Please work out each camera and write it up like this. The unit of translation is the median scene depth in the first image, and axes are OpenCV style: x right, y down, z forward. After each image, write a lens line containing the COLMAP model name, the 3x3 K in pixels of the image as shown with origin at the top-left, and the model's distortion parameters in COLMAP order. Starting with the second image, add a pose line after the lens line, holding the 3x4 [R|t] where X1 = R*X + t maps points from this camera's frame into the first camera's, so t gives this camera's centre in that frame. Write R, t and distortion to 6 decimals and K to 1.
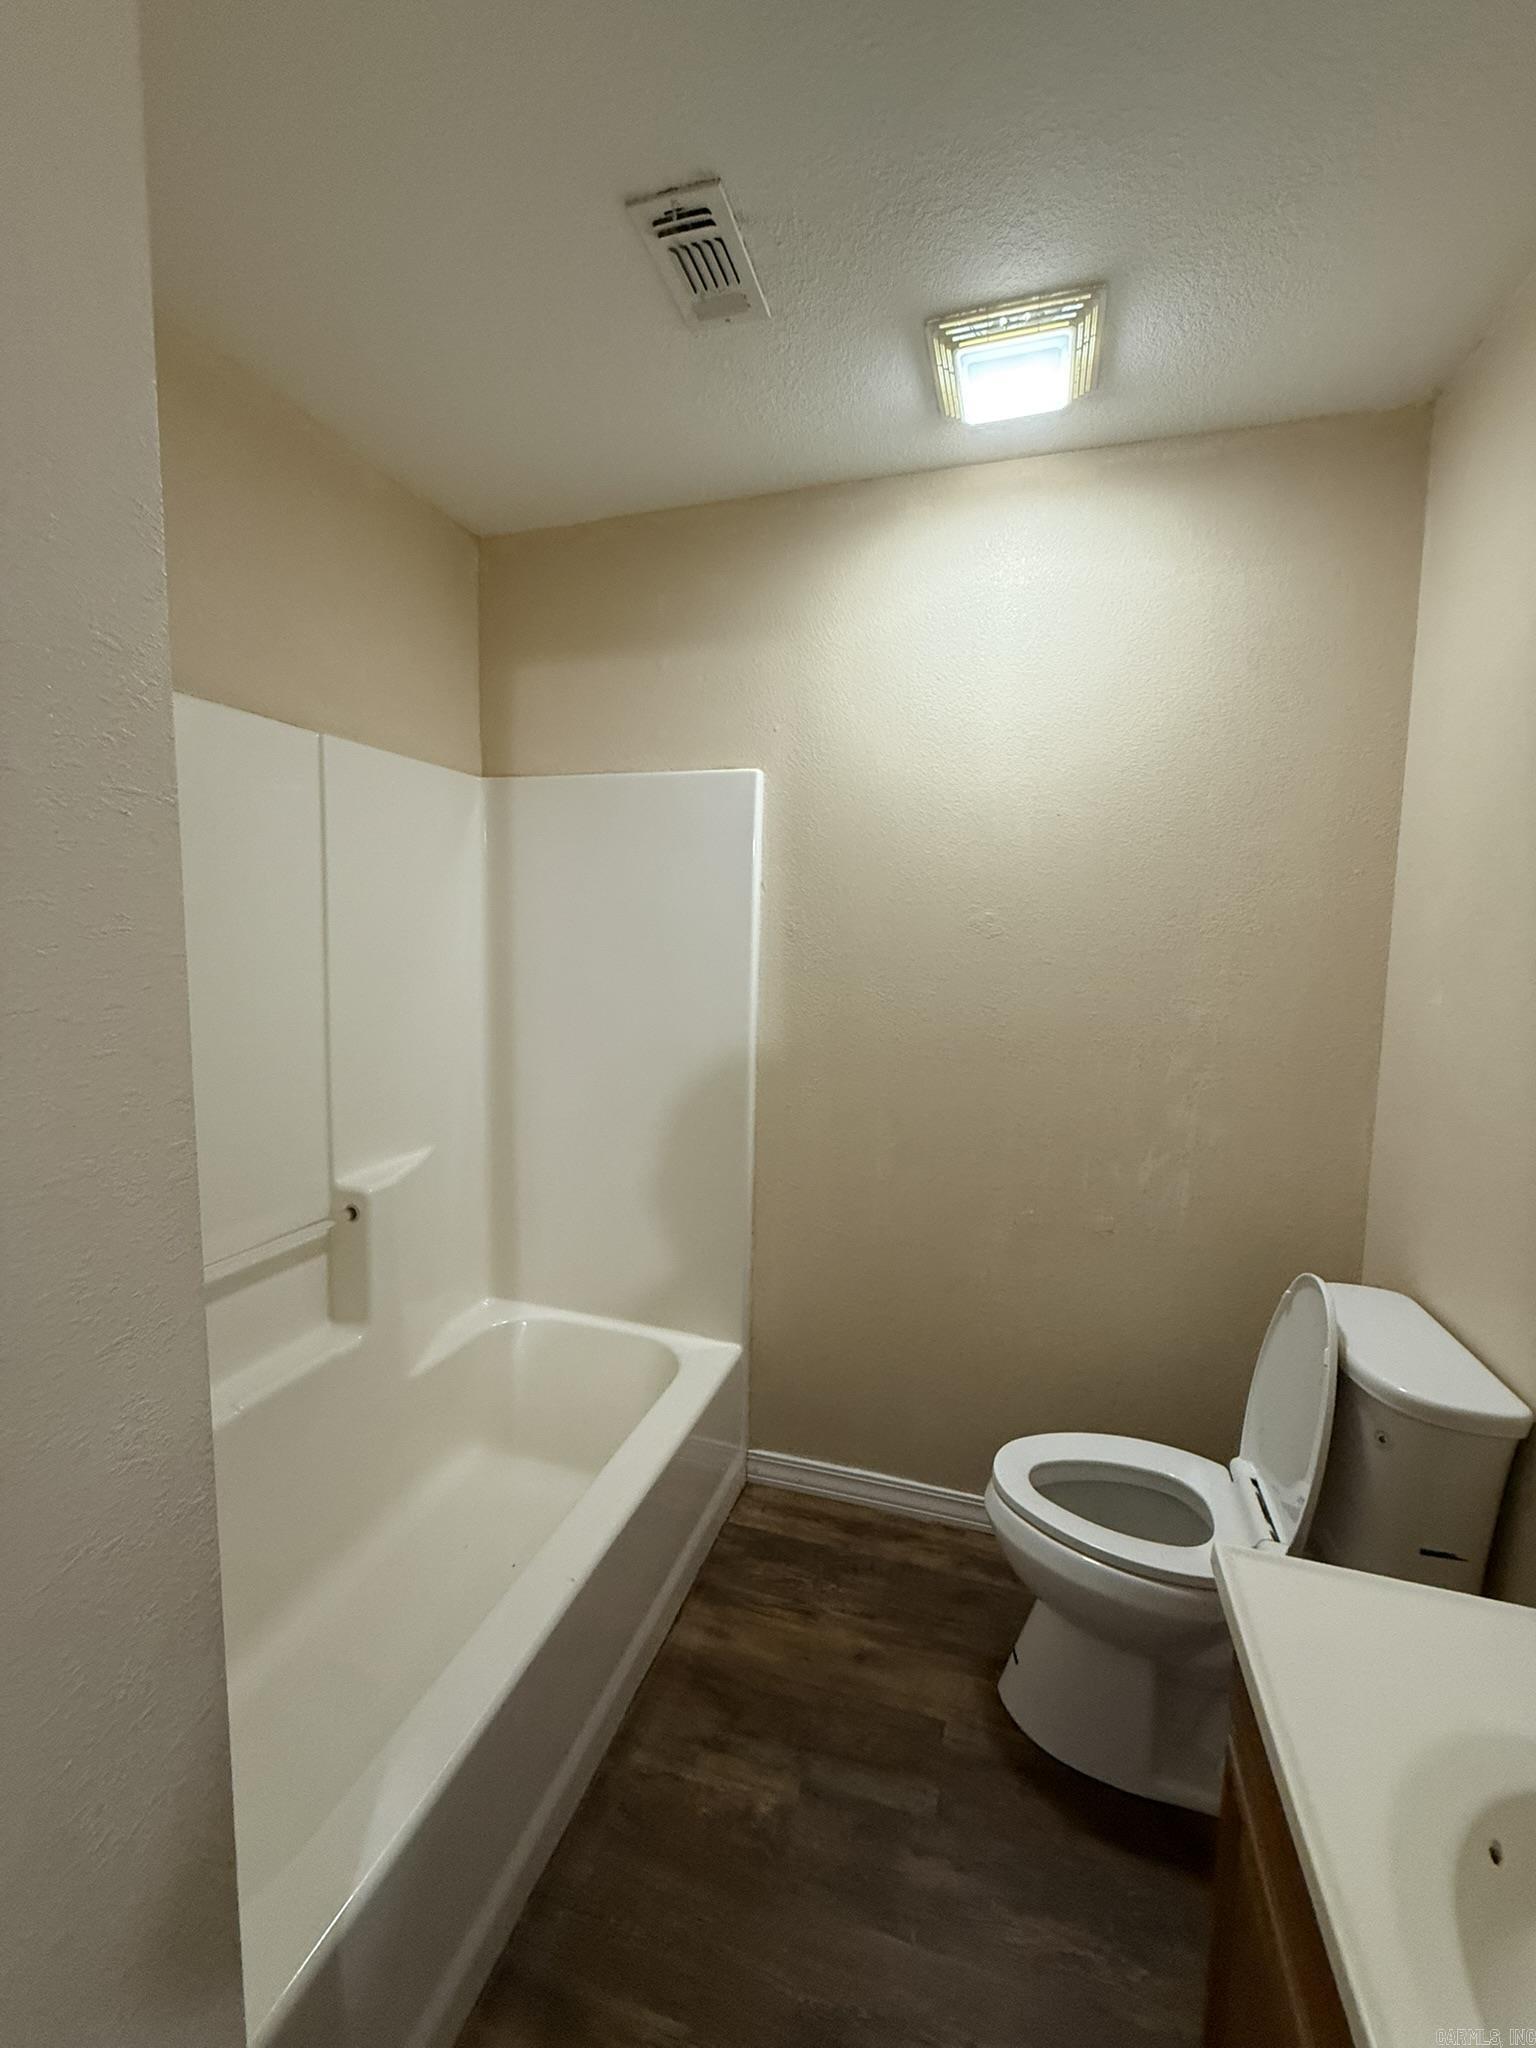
lens RADIAL K [[814.1, 0, 769.3], [0, 814.1, 1018.6], [0, 0, 1]] dist [0.000605, -0.000245]
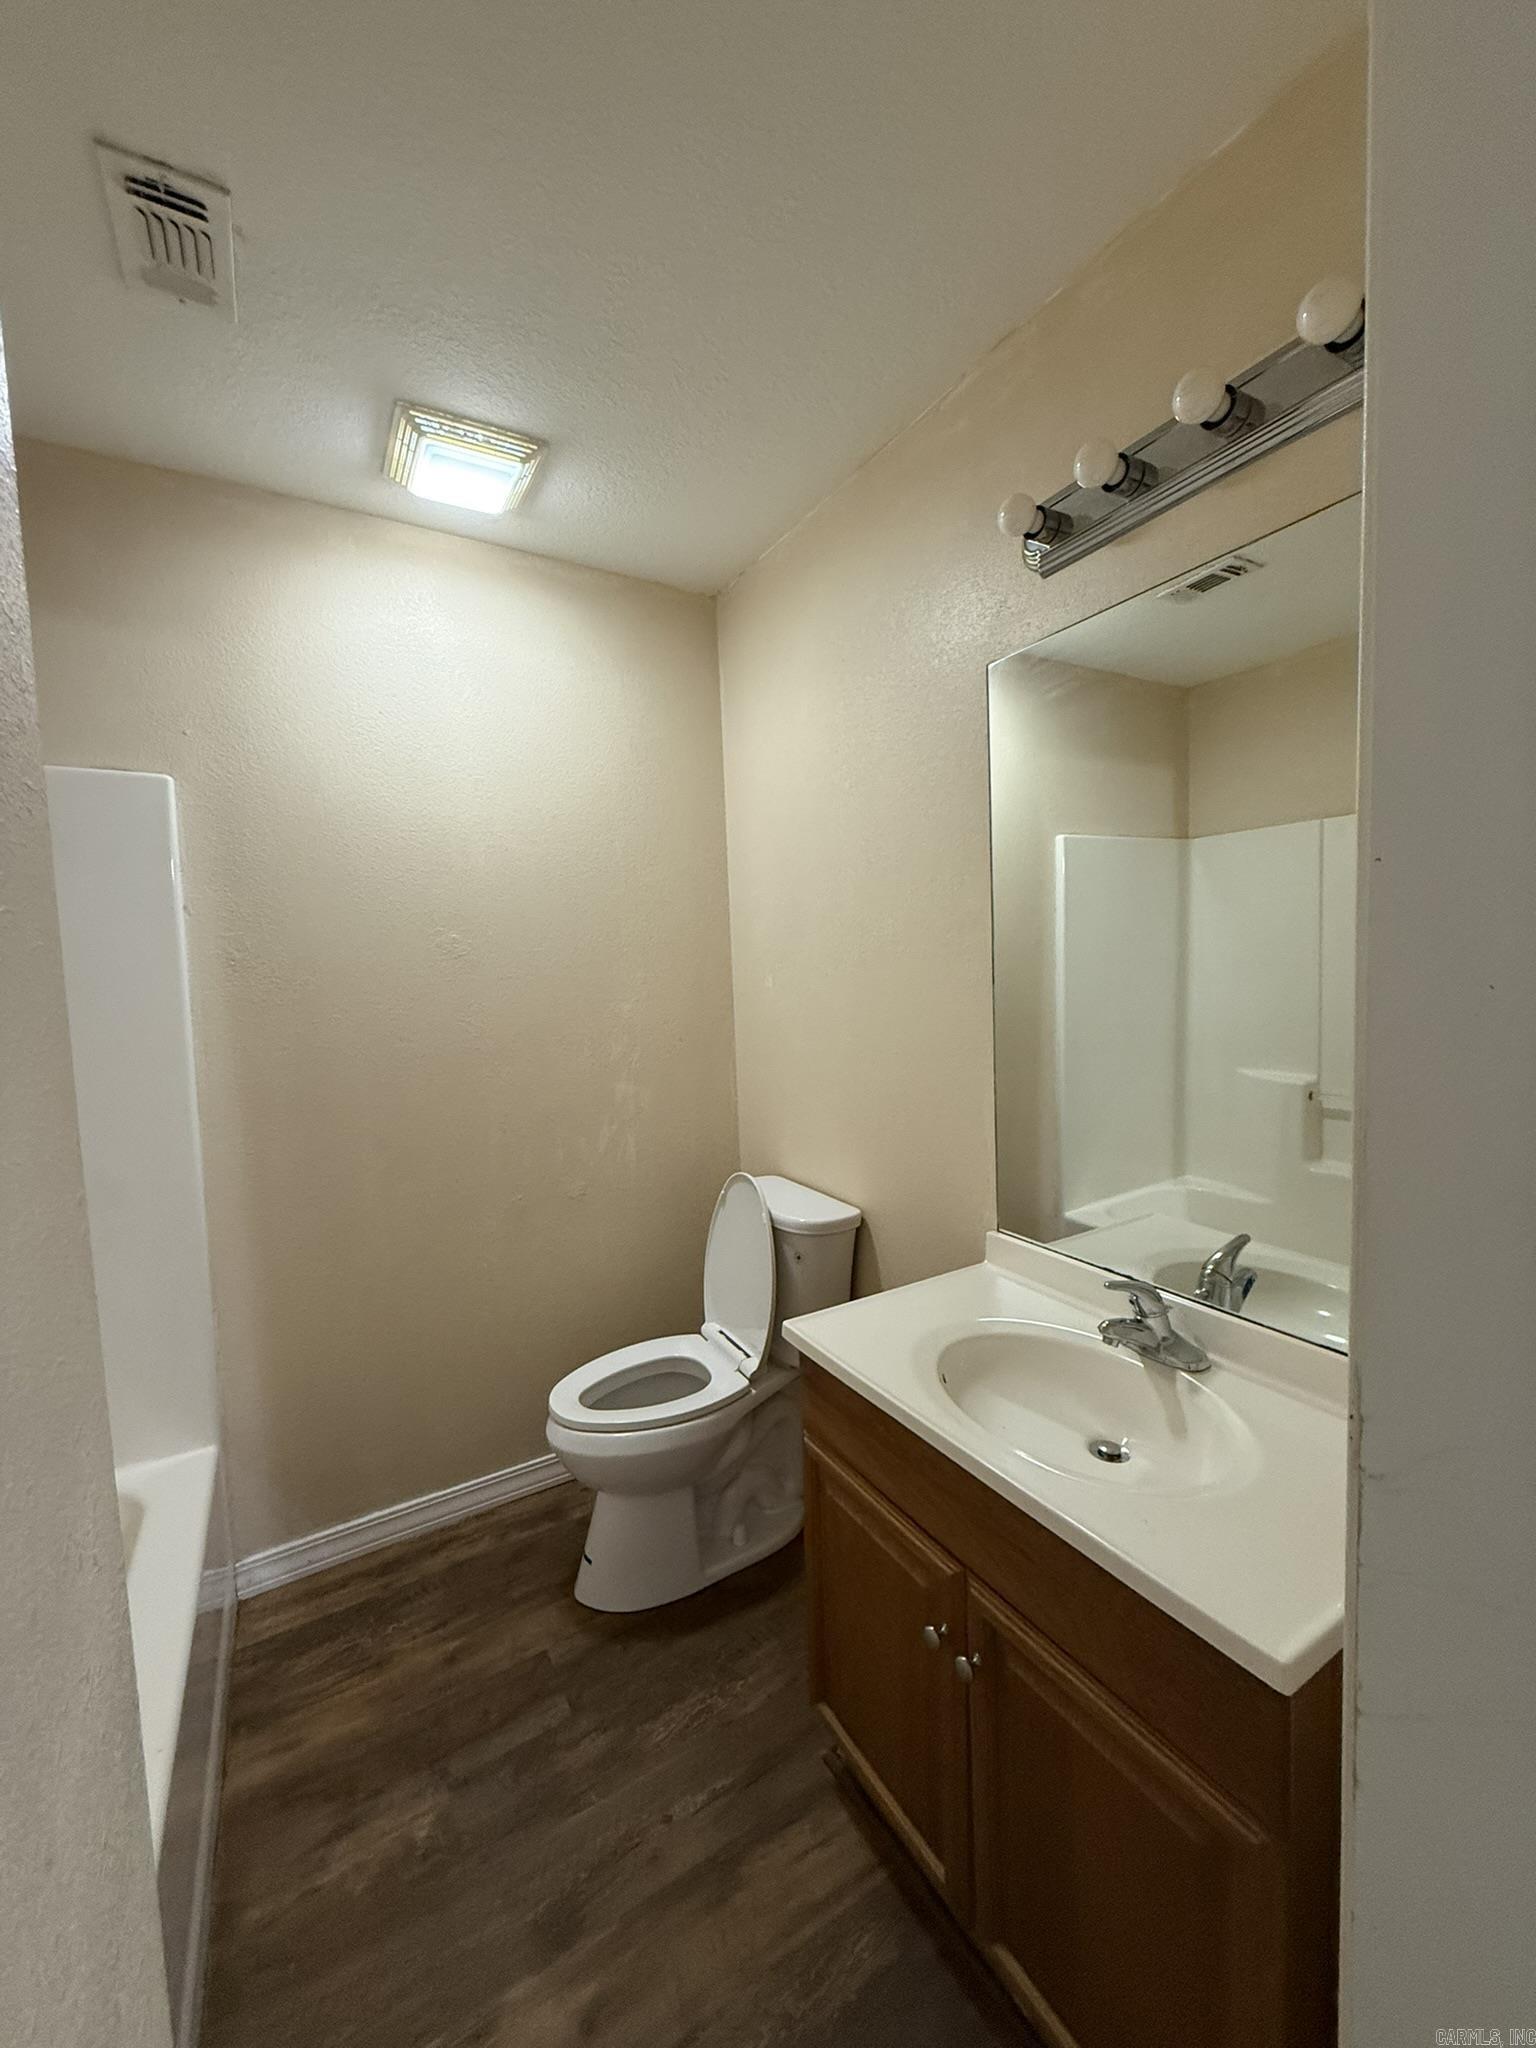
lens RADIAL K [[814.1, 0, 769.3], [0, 814.1, 1018.6], [0, 0, 1]] dist [0.000605, -0.000245]
pose [[0.668363, -0.094618, 0.737793, -0.323953], [0.119859, 0.992614, 0.018717, 0.015393], [-0.734115, 0.075921, 0.674768, -0.049259]]
